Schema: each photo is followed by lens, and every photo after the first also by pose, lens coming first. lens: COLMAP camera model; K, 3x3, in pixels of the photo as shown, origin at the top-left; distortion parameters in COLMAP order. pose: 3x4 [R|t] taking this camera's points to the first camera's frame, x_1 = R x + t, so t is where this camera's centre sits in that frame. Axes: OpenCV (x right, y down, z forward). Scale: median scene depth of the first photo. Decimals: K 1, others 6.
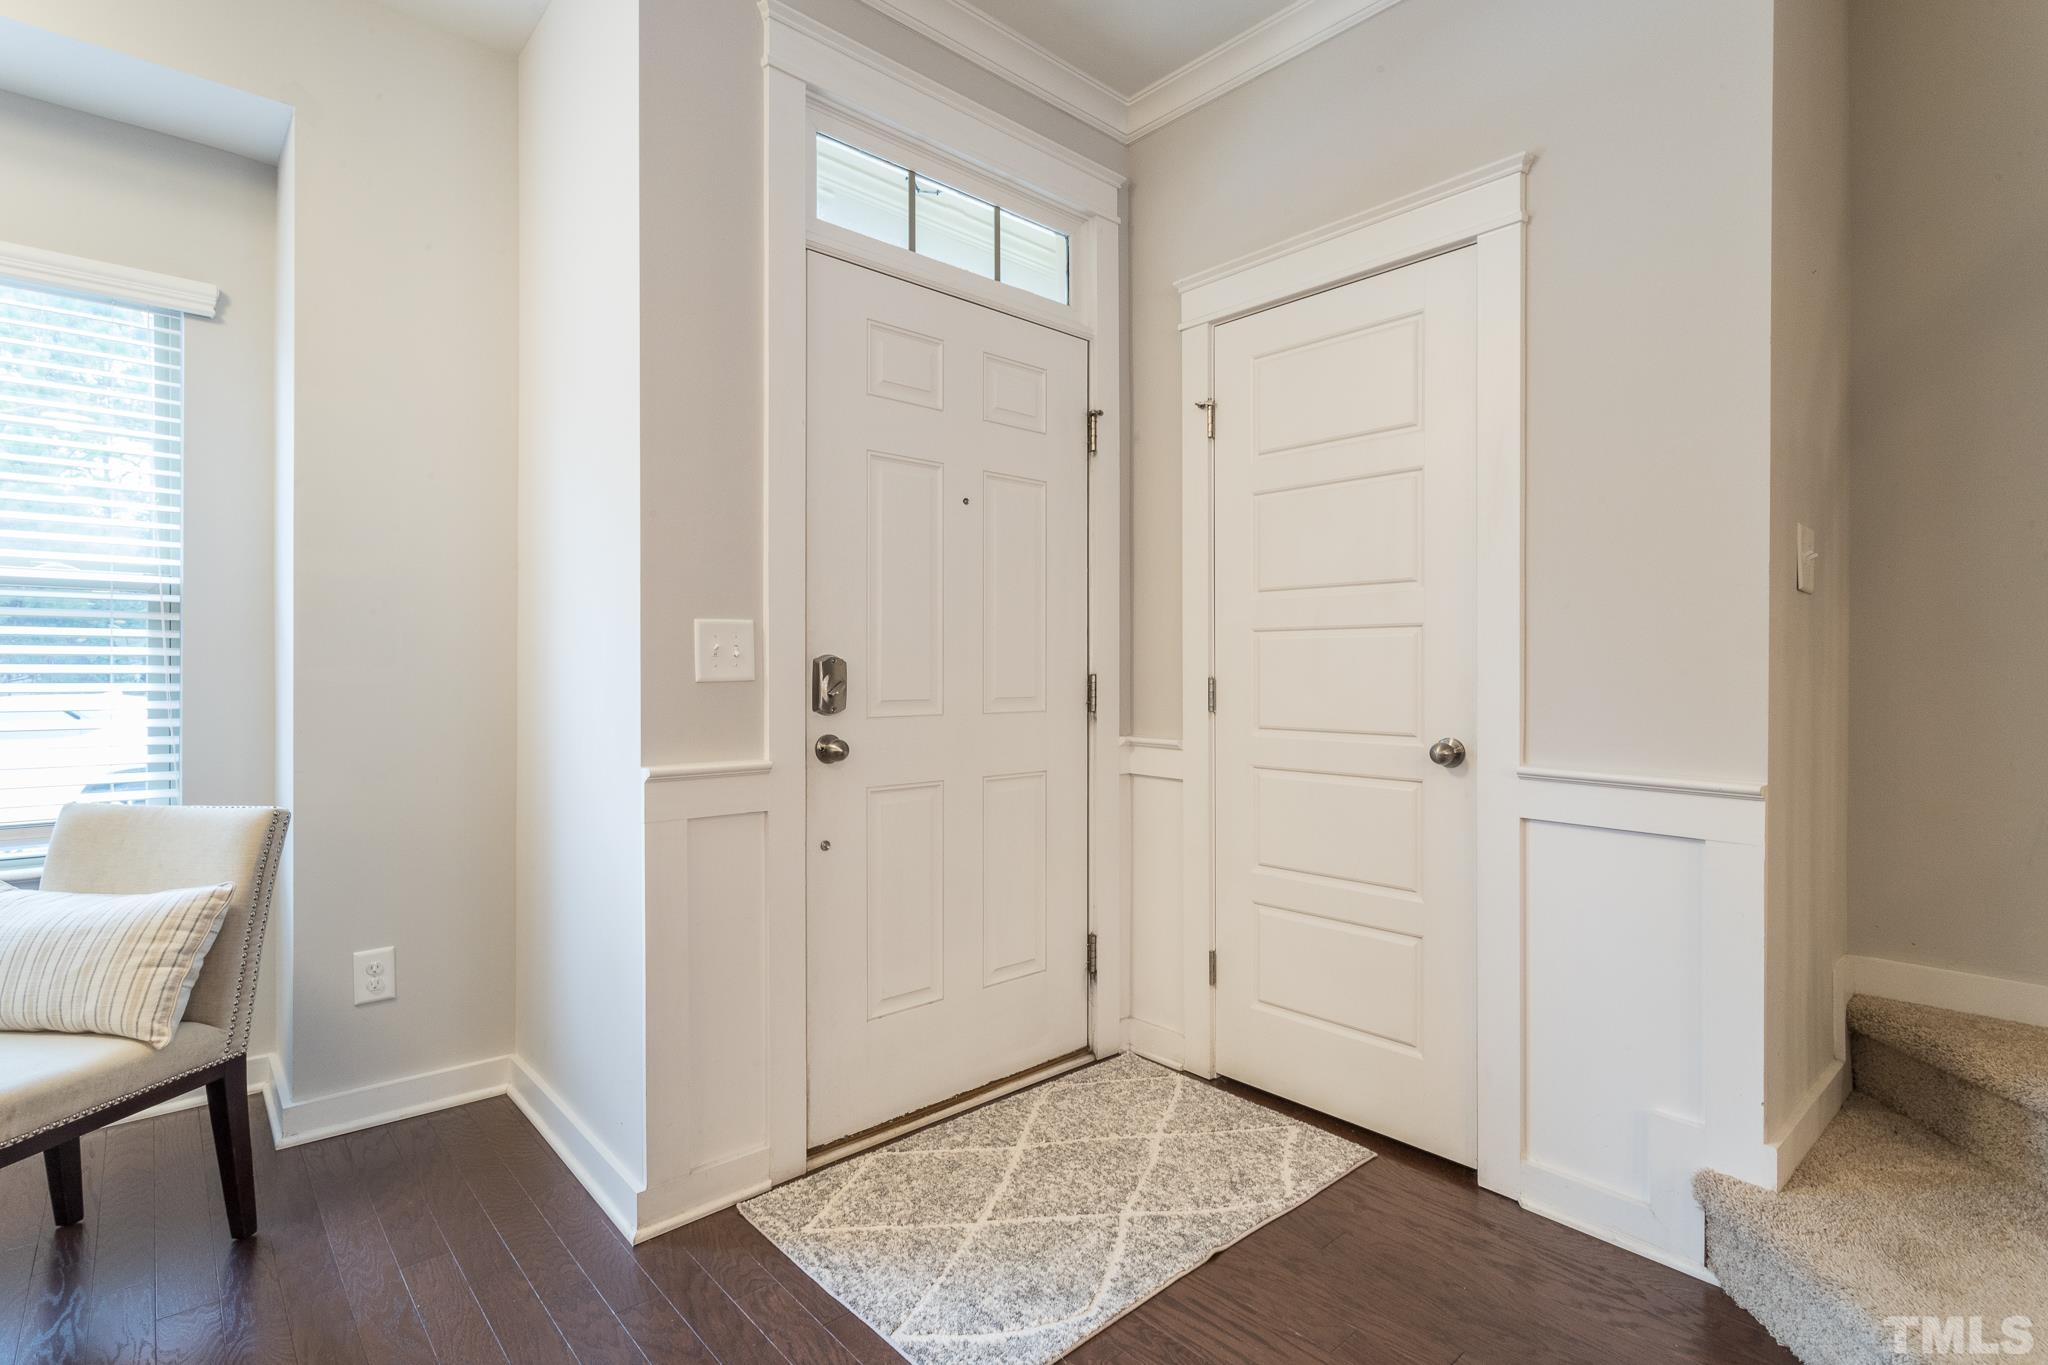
lens RADIAL K [[985.9, 0, 1027.8], [0, 985.9, 671.2], [0, 0, 1]] dist [-0.004048, 0.001709]
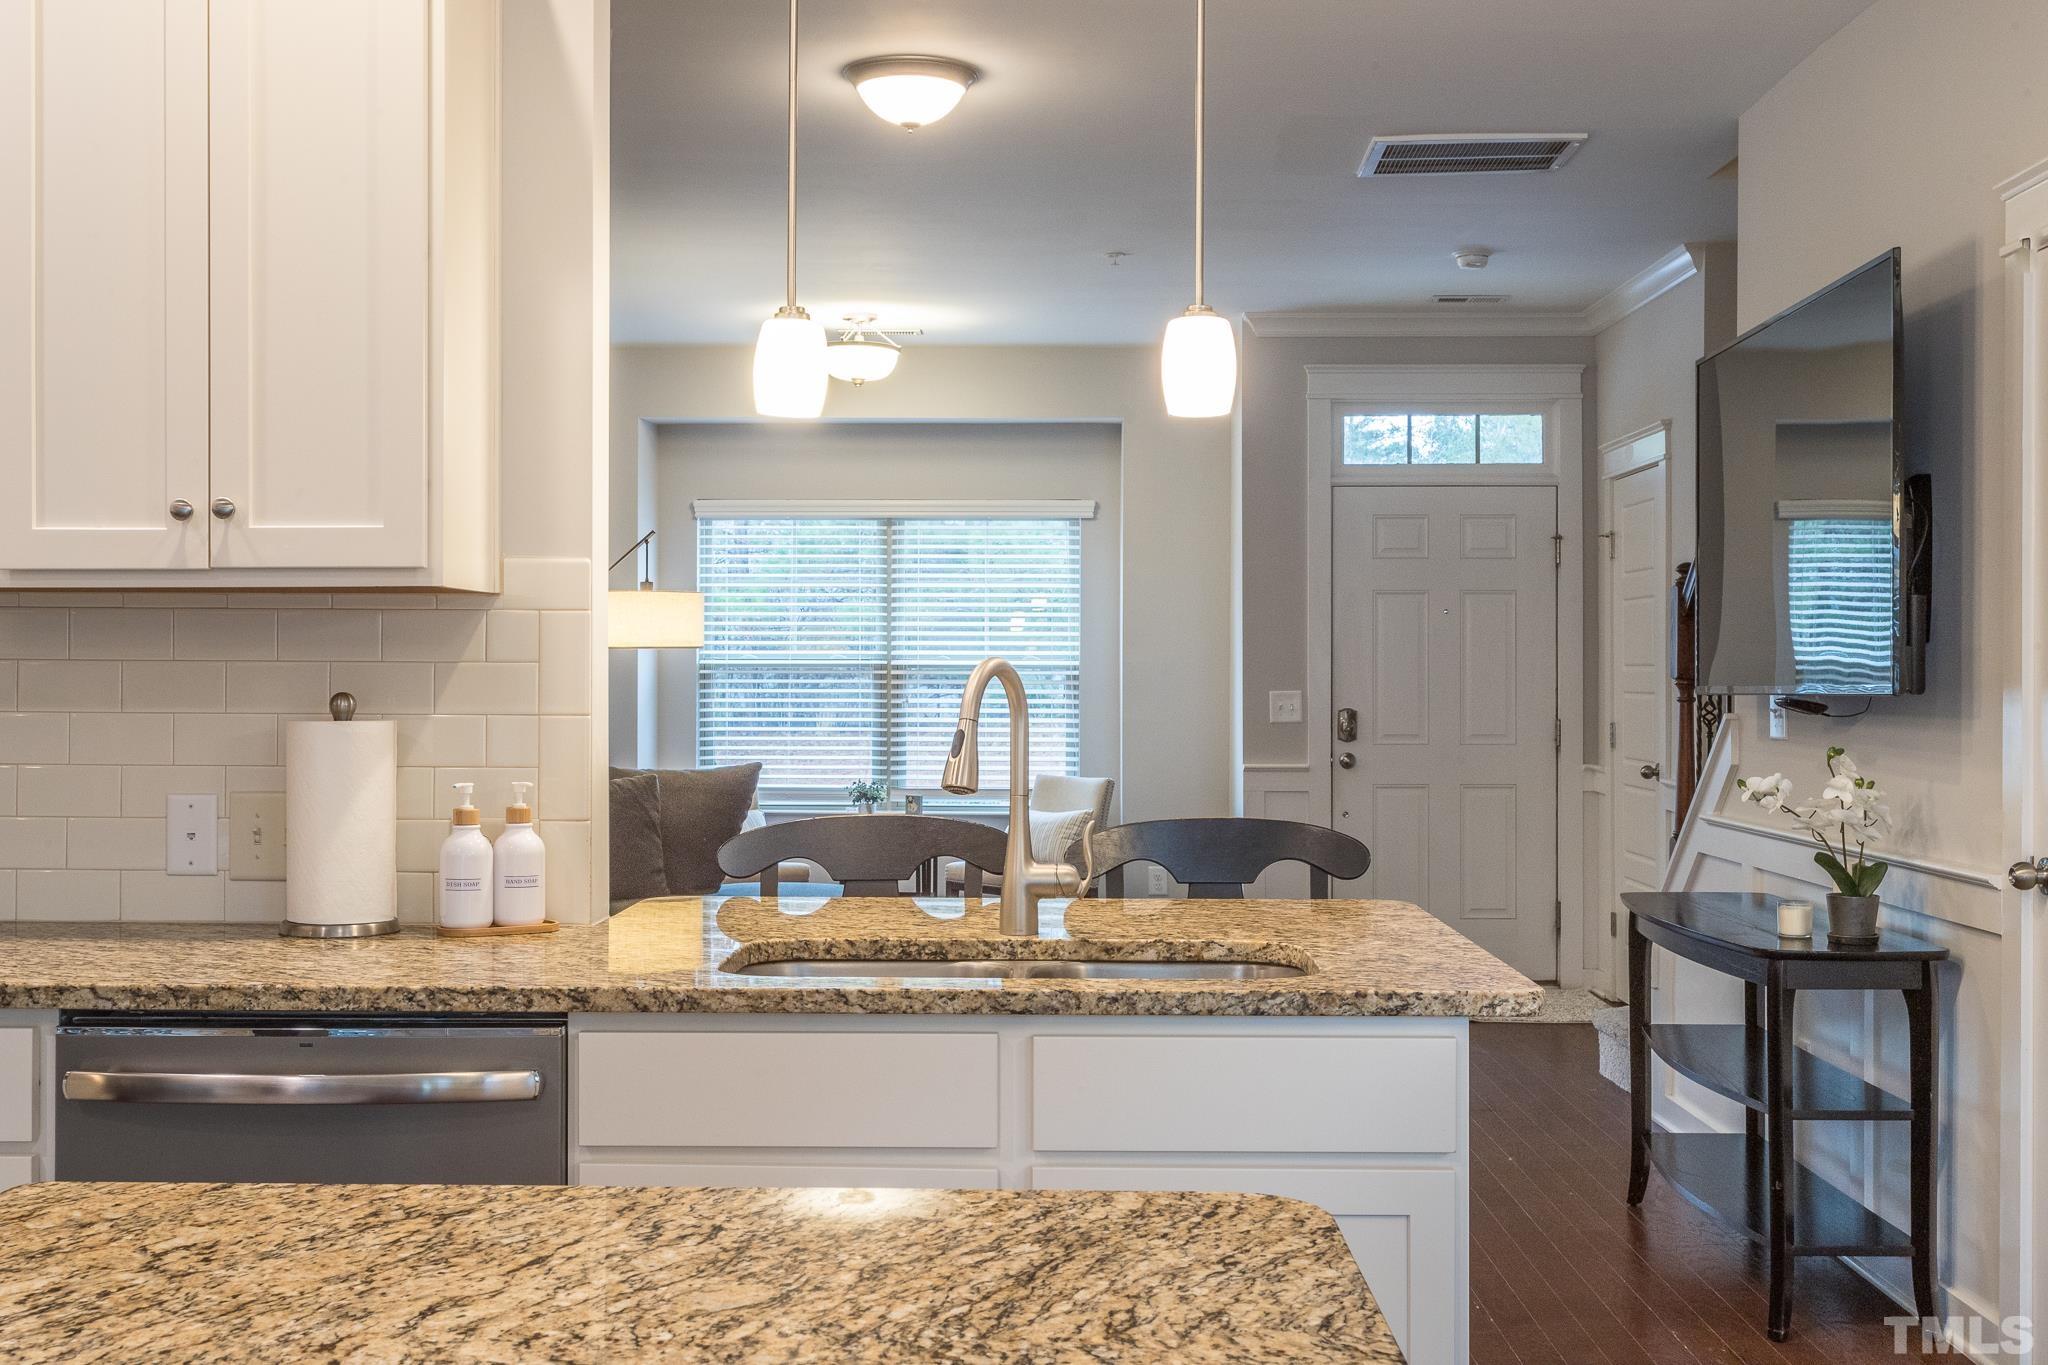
lens RADIAL K [[2243.0, 0, 1016.2], [0, 2243.0, 693.4], [0, 0, 1]] dist [0.022384, 0.000000]
pose [[0.727895, 0.004616, -0.685673, 2.026811], [0.000134, 0.999976, 0.006875, -0.067832], [0.685689, -0.005096, 0.727877, -2.241785]]
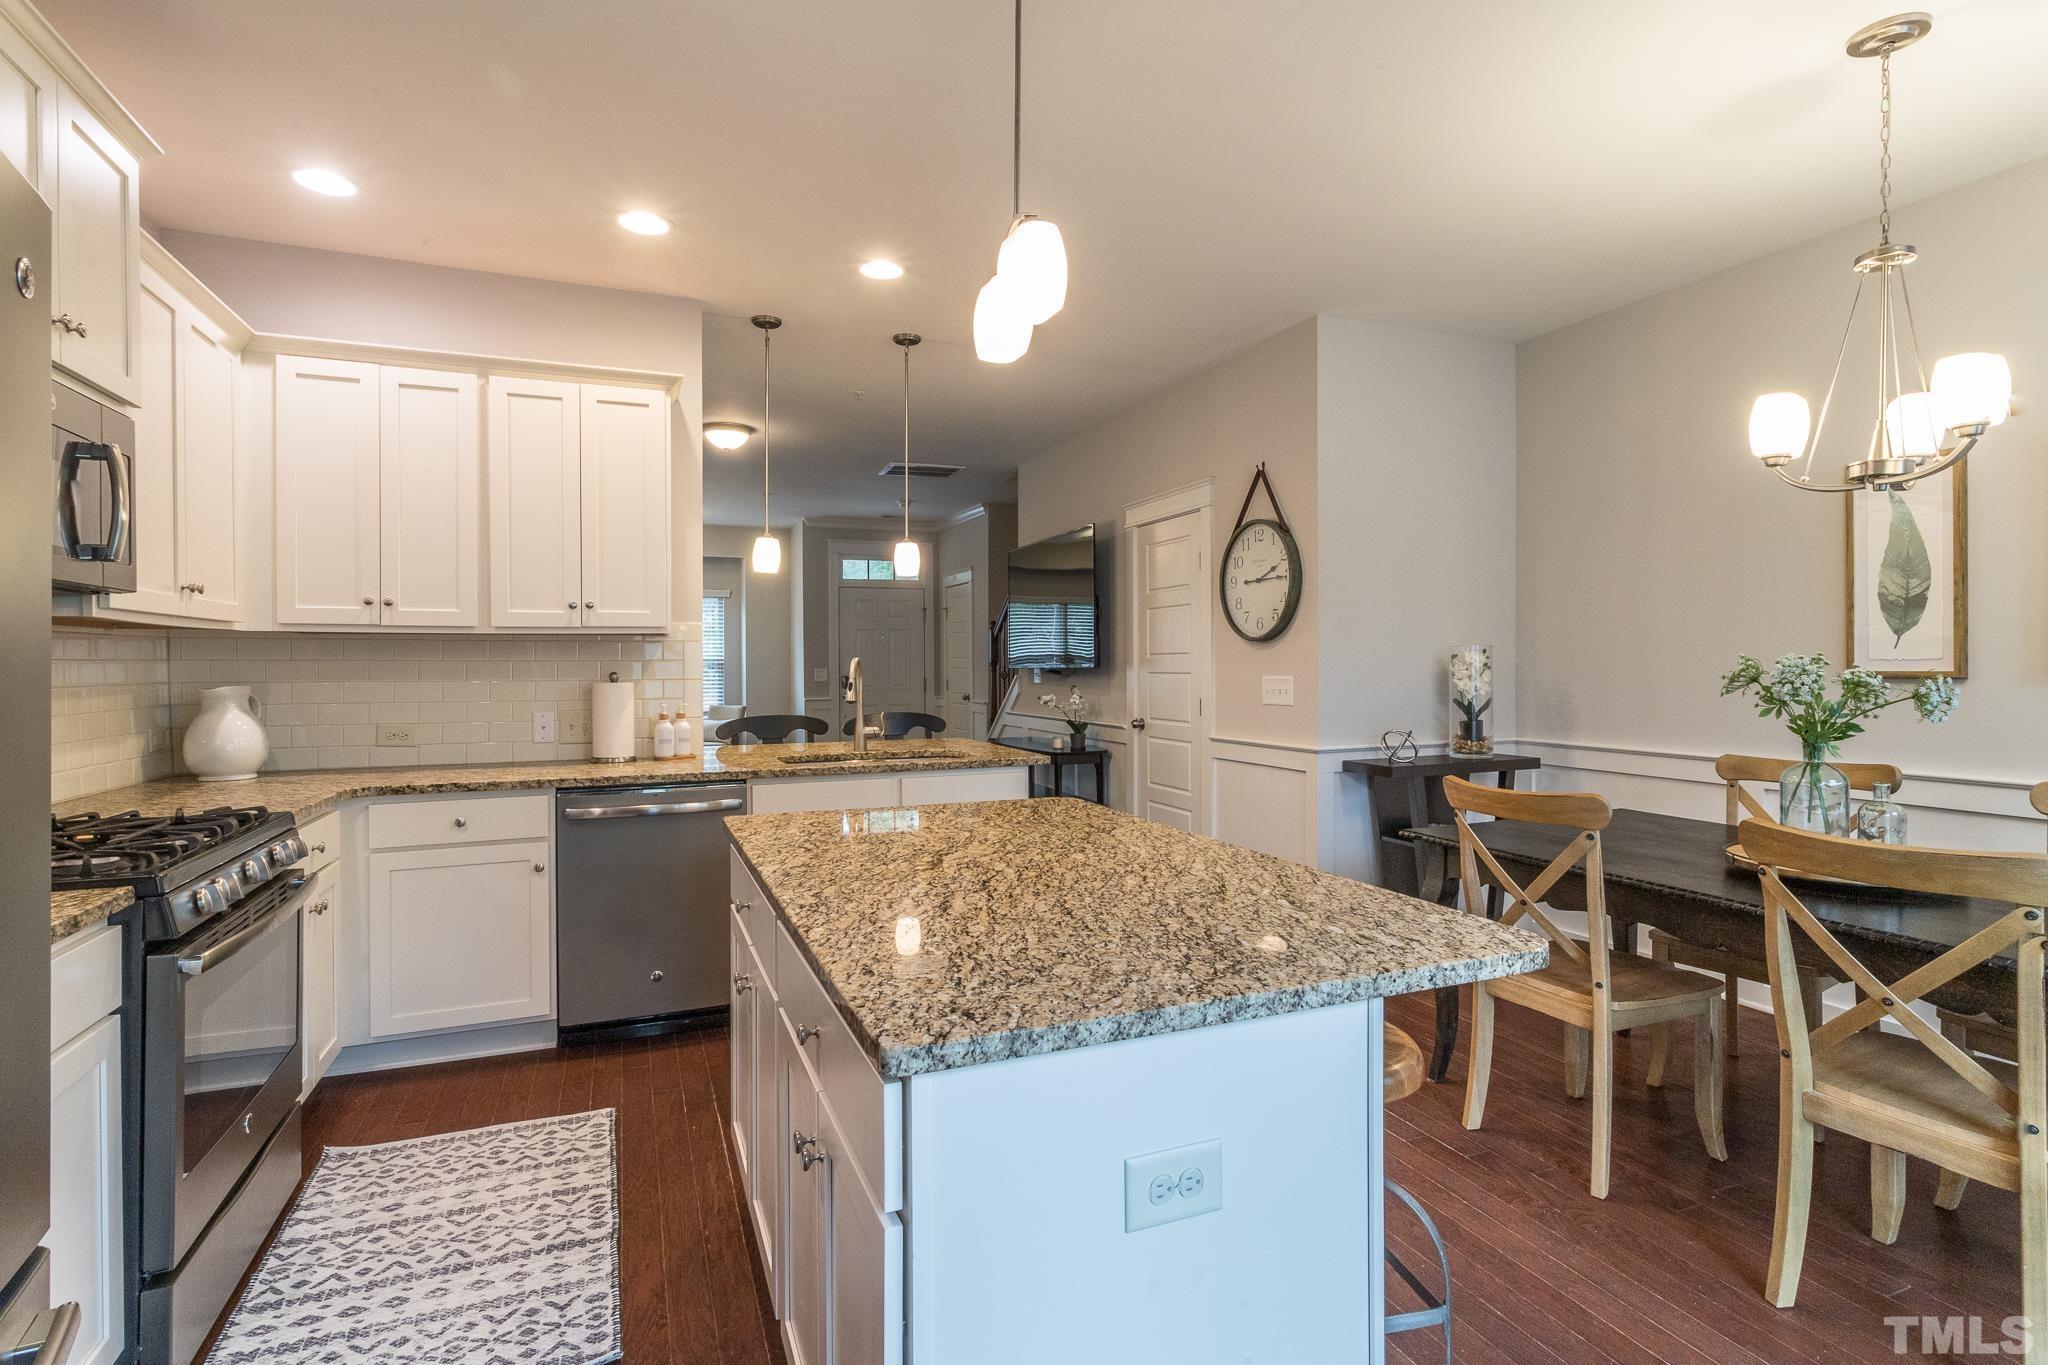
lens RADIAL K [[985.9, 0, 1015.9], [0, 985.9, 662.6], [0, 0, 1]] dist [-0.004048, 0.001709]
pose [[0.938579, -0.007177, -0.344990, 1.965749], [0.008059, 0.999967, 0.001121, -0.070975], [0.344971, -0.003833, 0.938606, -2.805146]]
